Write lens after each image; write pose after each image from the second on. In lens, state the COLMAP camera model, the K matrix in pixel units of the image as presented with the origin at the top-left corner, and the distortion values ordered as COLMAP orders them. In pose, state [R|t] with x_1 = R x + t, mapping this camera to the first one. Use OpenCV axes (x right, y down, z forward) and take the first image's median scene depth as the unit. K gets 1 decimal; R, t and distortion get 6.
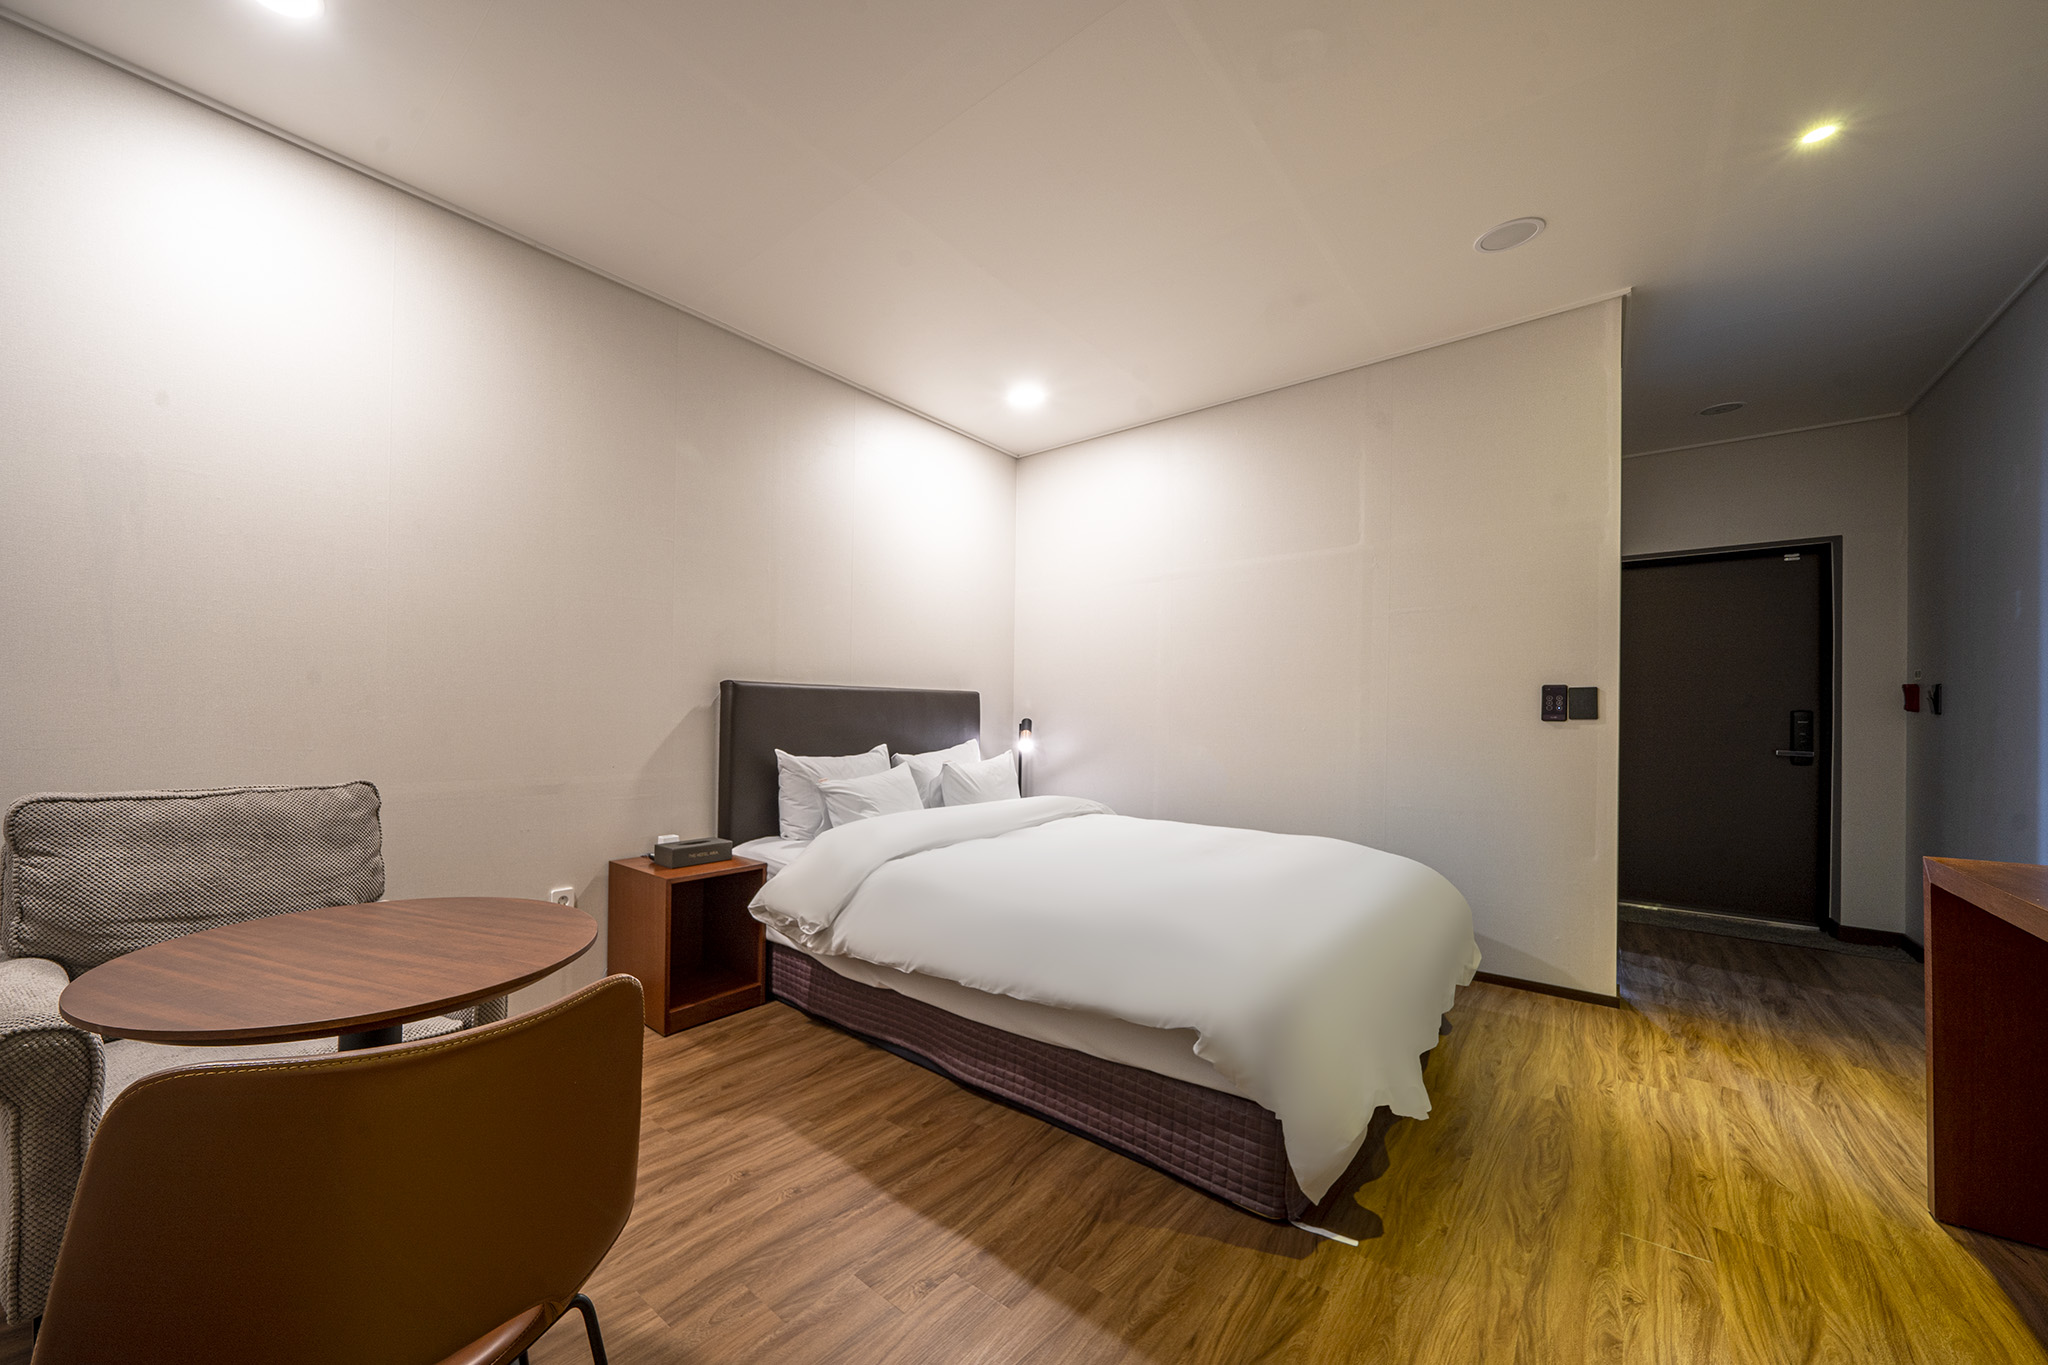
lens RADIAL K [[711.4, 0, 961.4], [0, 711.4, 716.4], [0, 0, 1]] dist [0.002730, 0.000237]
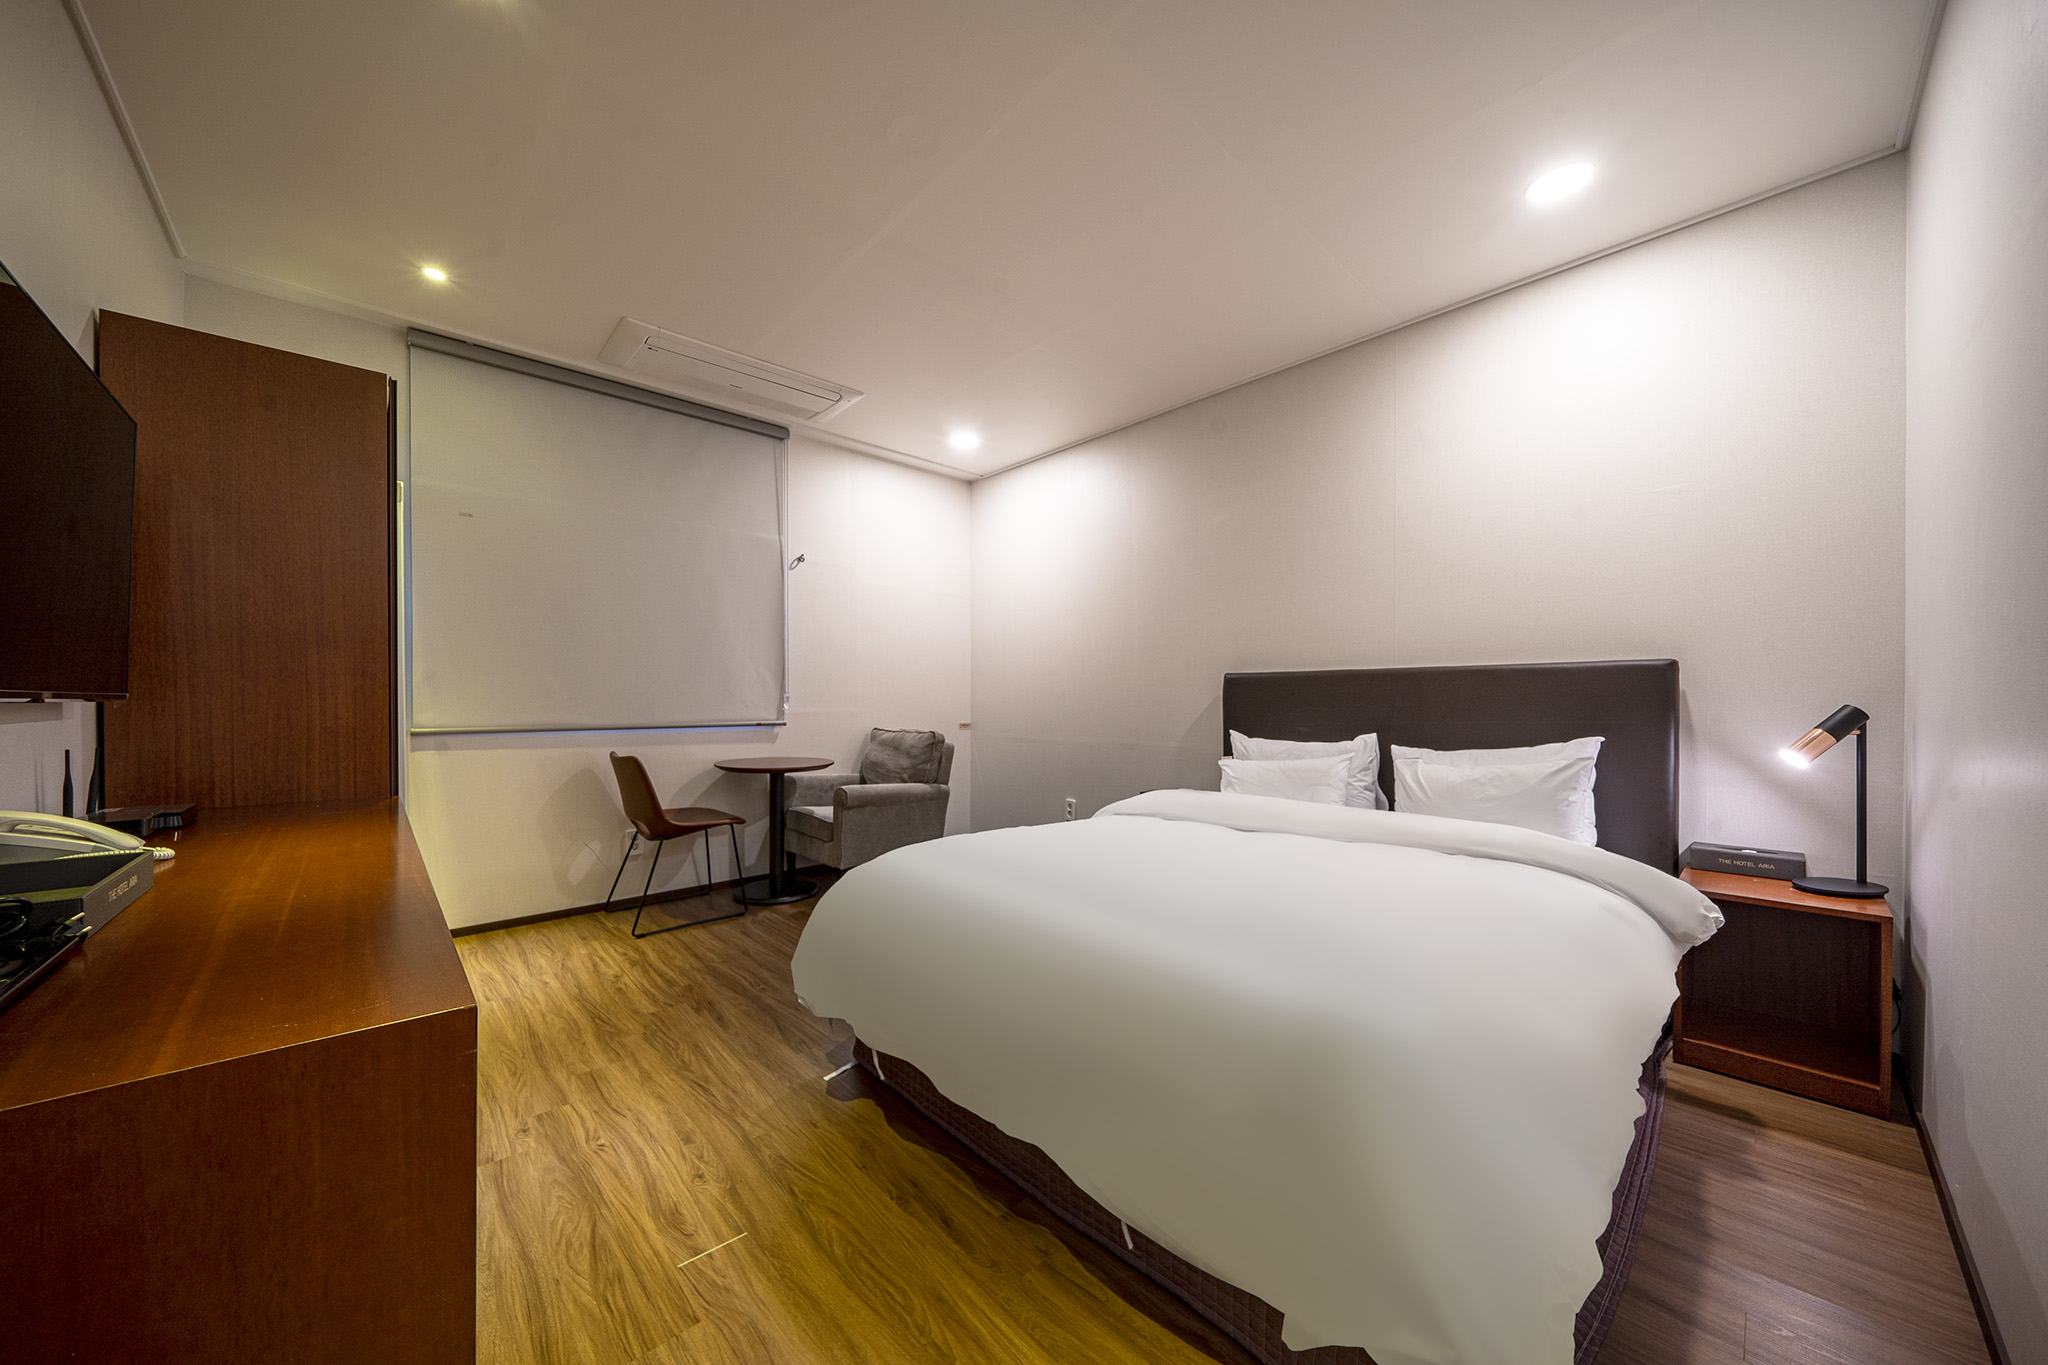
lens RADIAL K [[711.4, 0, 1007.0], [0, 711.4, 700.9], [0, 0, 1]] dist [0.002730, 0.000237]
pose [[-0.083028, -0.008599, -0.996510, 1.839203], [-0.009073, 0.999928, -0.007872, 0.019727], [0.996506, 0.008388, -0.083100, 1.412491]]
